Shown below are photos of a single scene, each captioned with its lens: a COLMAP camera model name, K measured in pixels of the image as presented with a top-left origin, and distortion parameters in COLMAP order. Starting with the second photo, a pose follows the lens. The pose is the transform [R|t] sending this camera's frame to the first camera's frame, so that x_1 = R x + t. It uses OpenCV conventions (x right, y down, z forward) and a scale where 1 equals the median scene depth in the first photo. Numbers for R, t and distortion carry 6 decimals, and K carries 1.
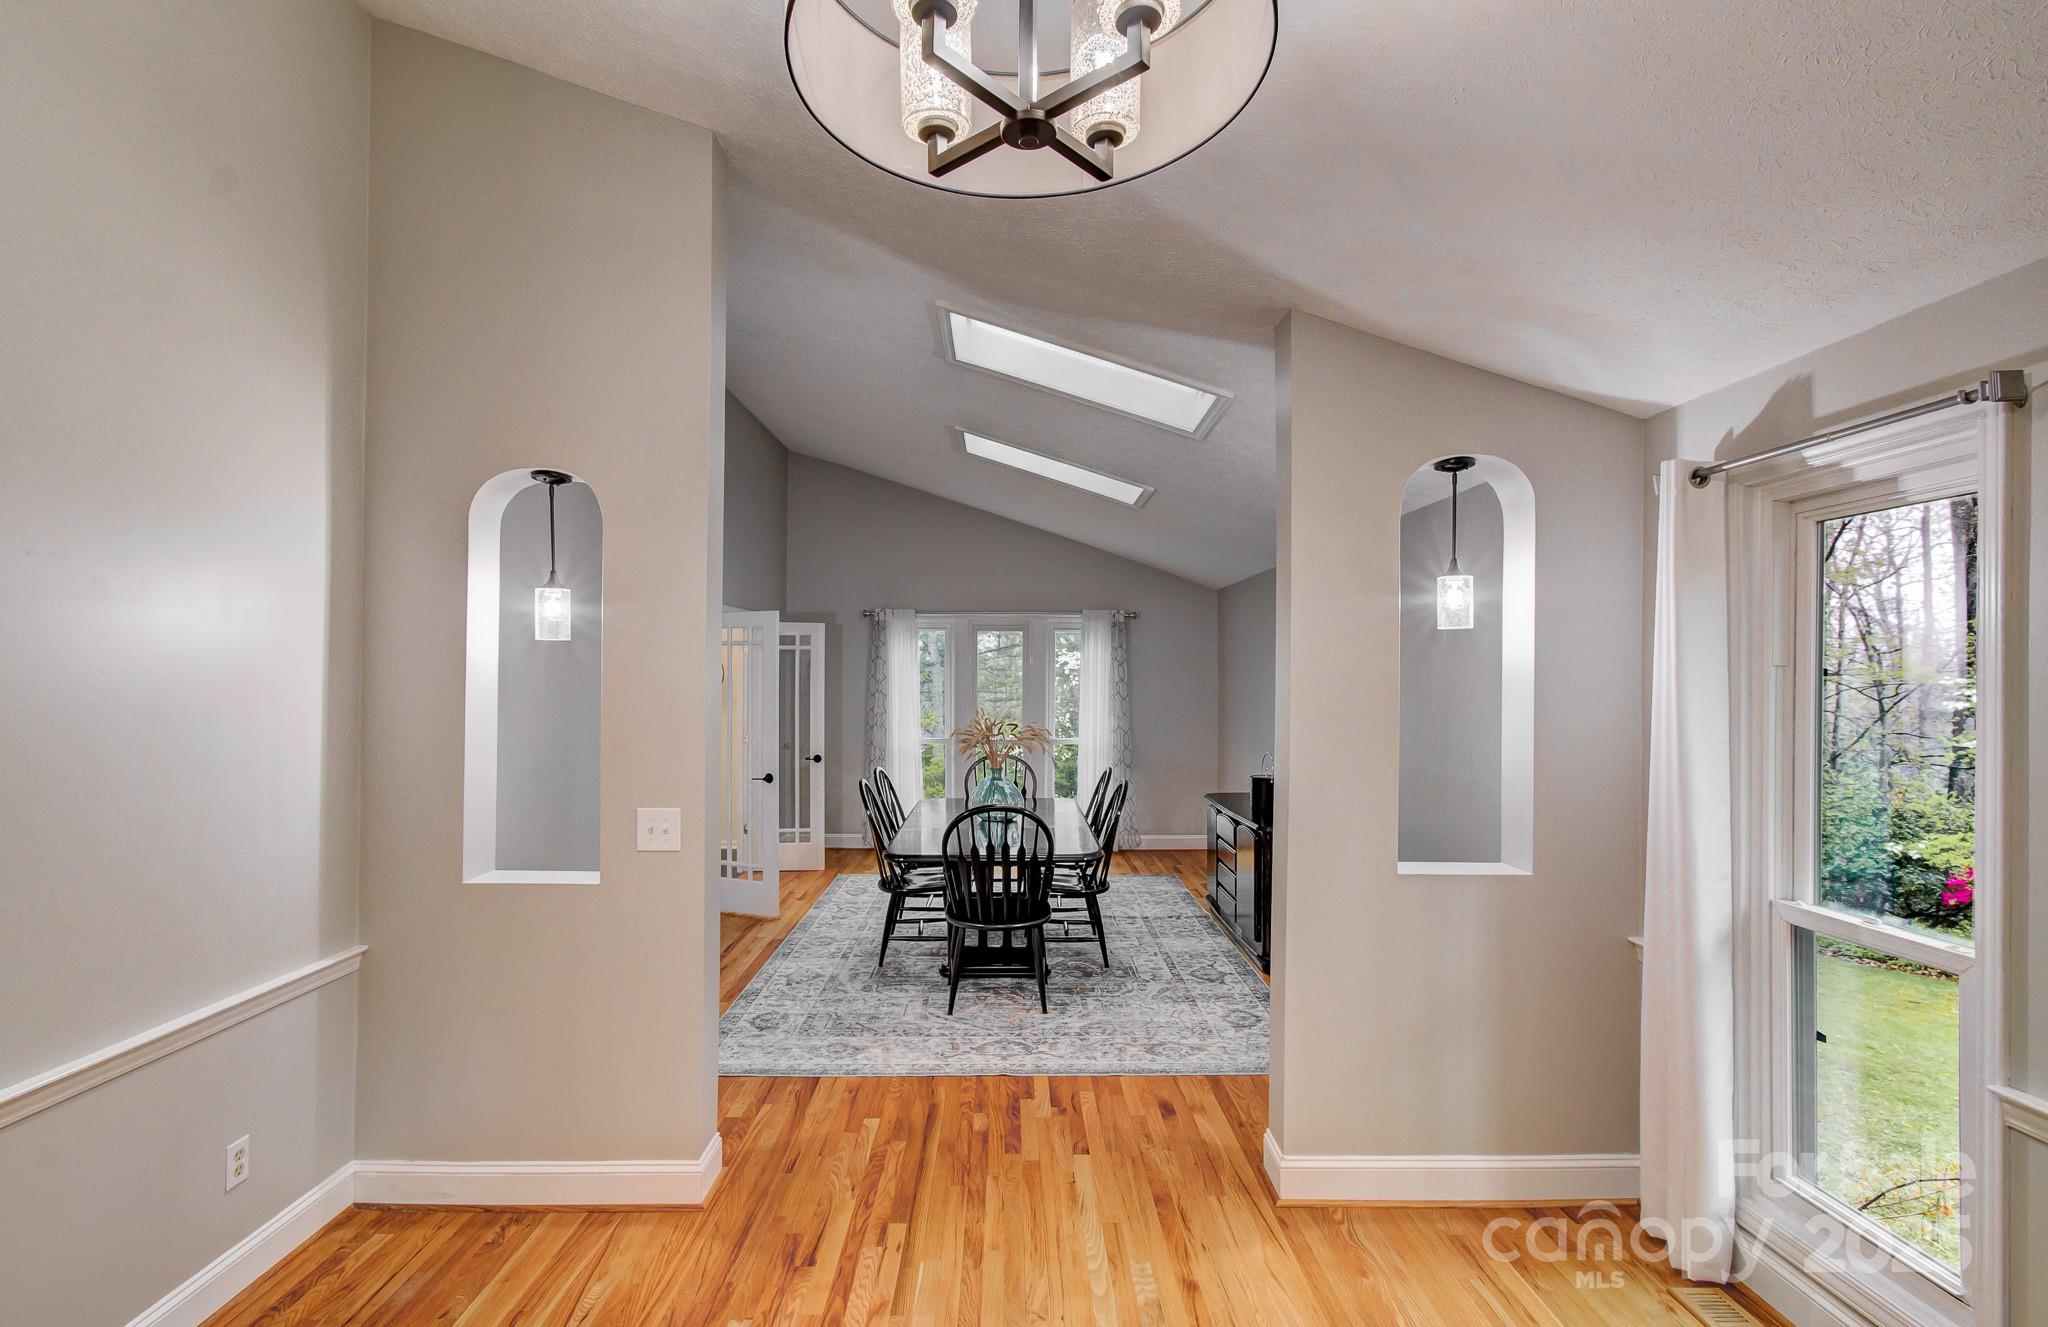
lens RADIAL K [[925.1, 0, 1047.9], [0, 925.1, 670.0], [0, 0, 1]] dist [0.000454, 0.000155]
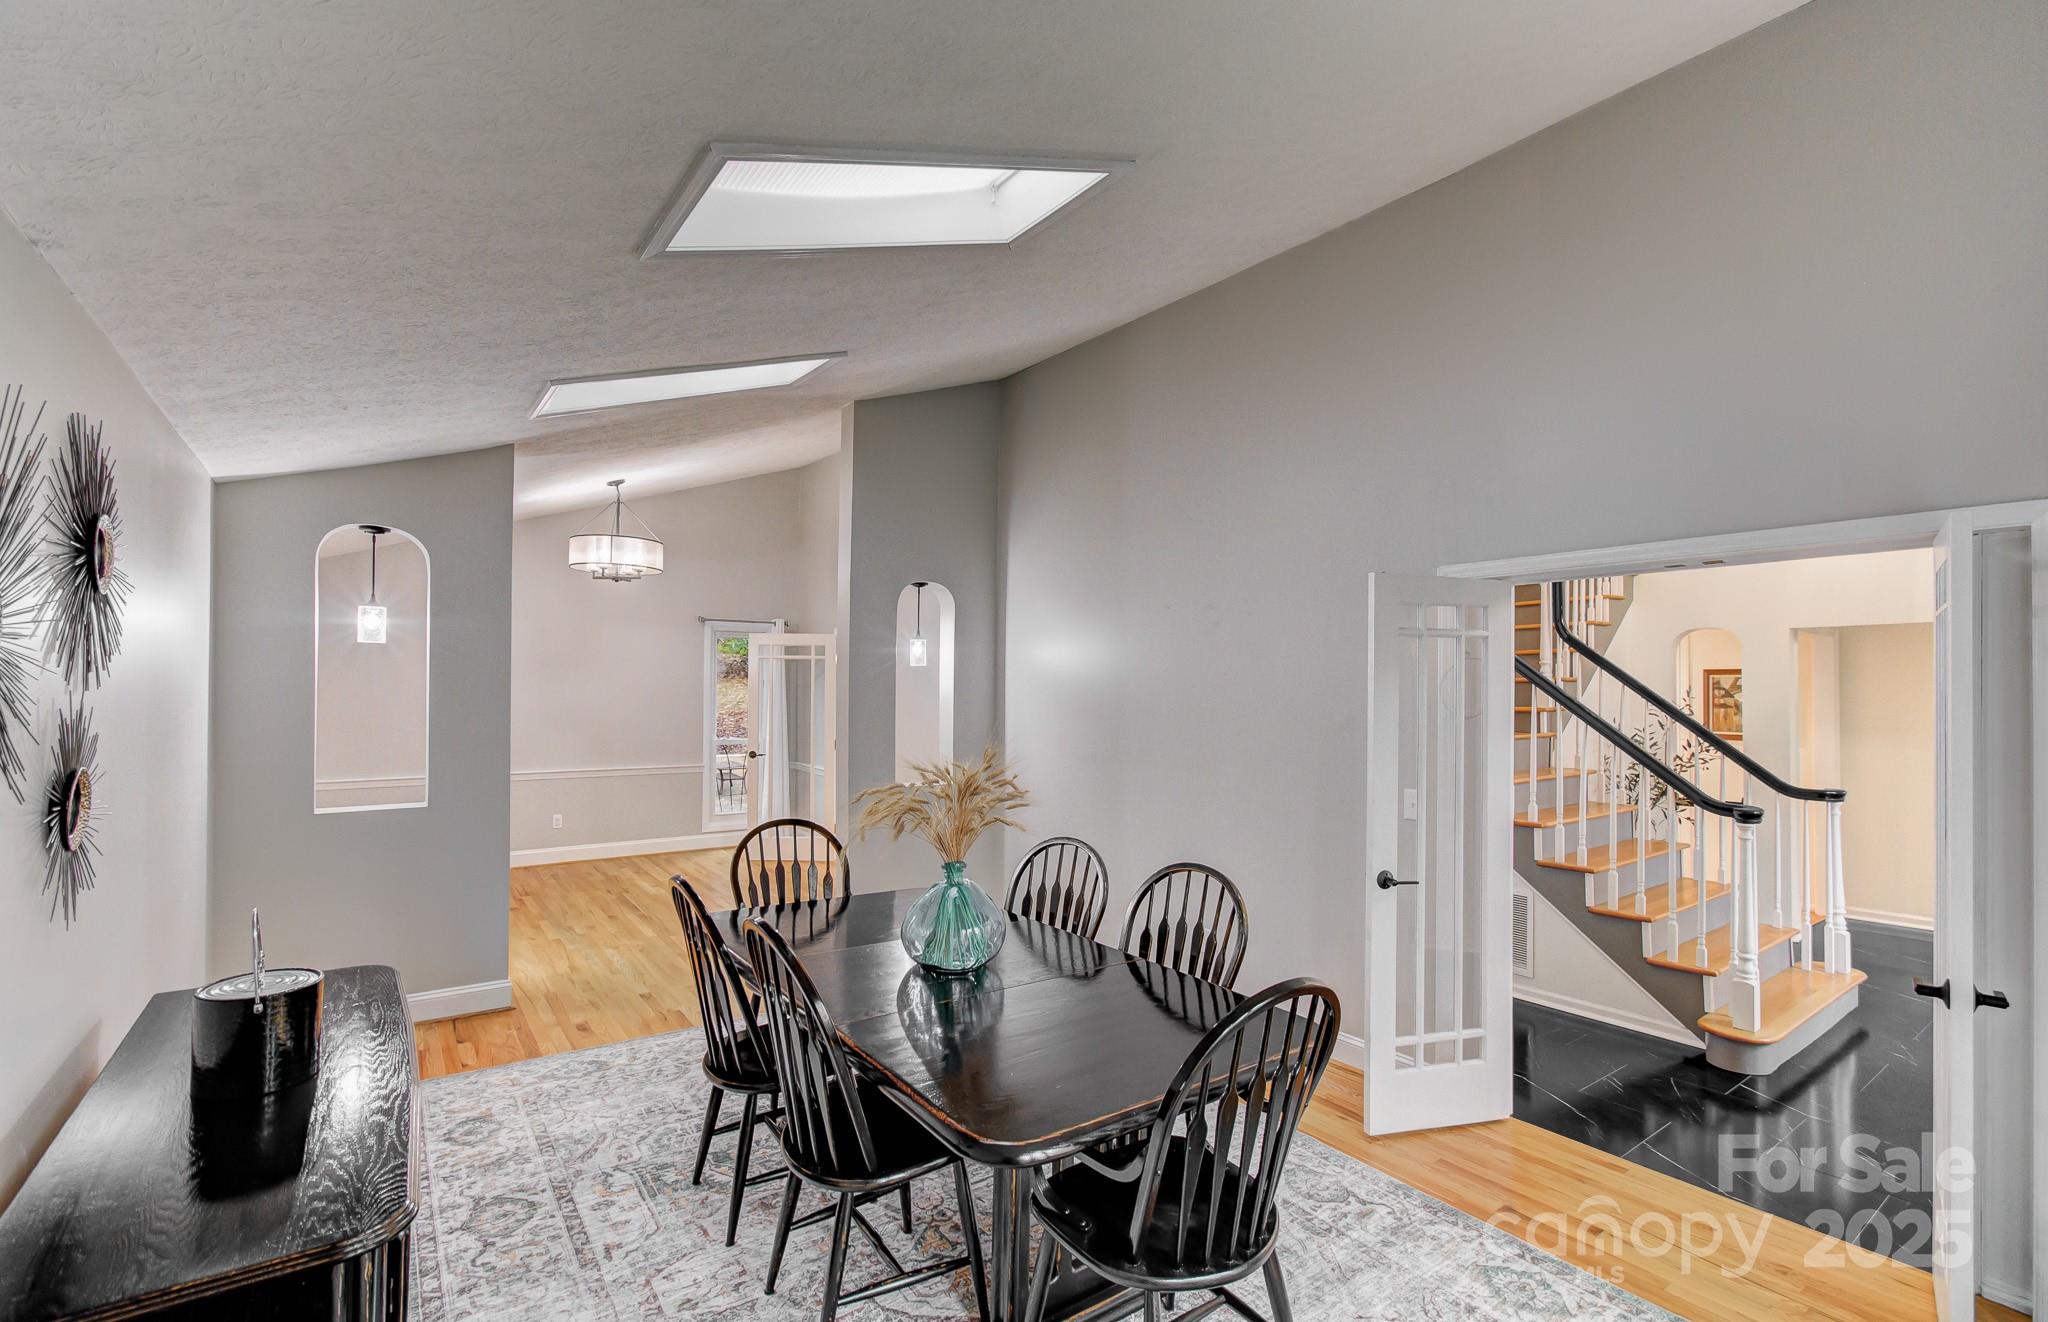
lens RADIAL K [[925.1, 0, 1047.9], [0, 925.1, 667.5], [0, 0, 1]] dist [0.000454, 0.000155]
pose [[-0.828179, -0.023313, -0.559979, 0.244729], [-0.016226, 0.999713, -0.017623, 0.000493], [0.560229, -0.005509, -0.828320, 1.832611]]
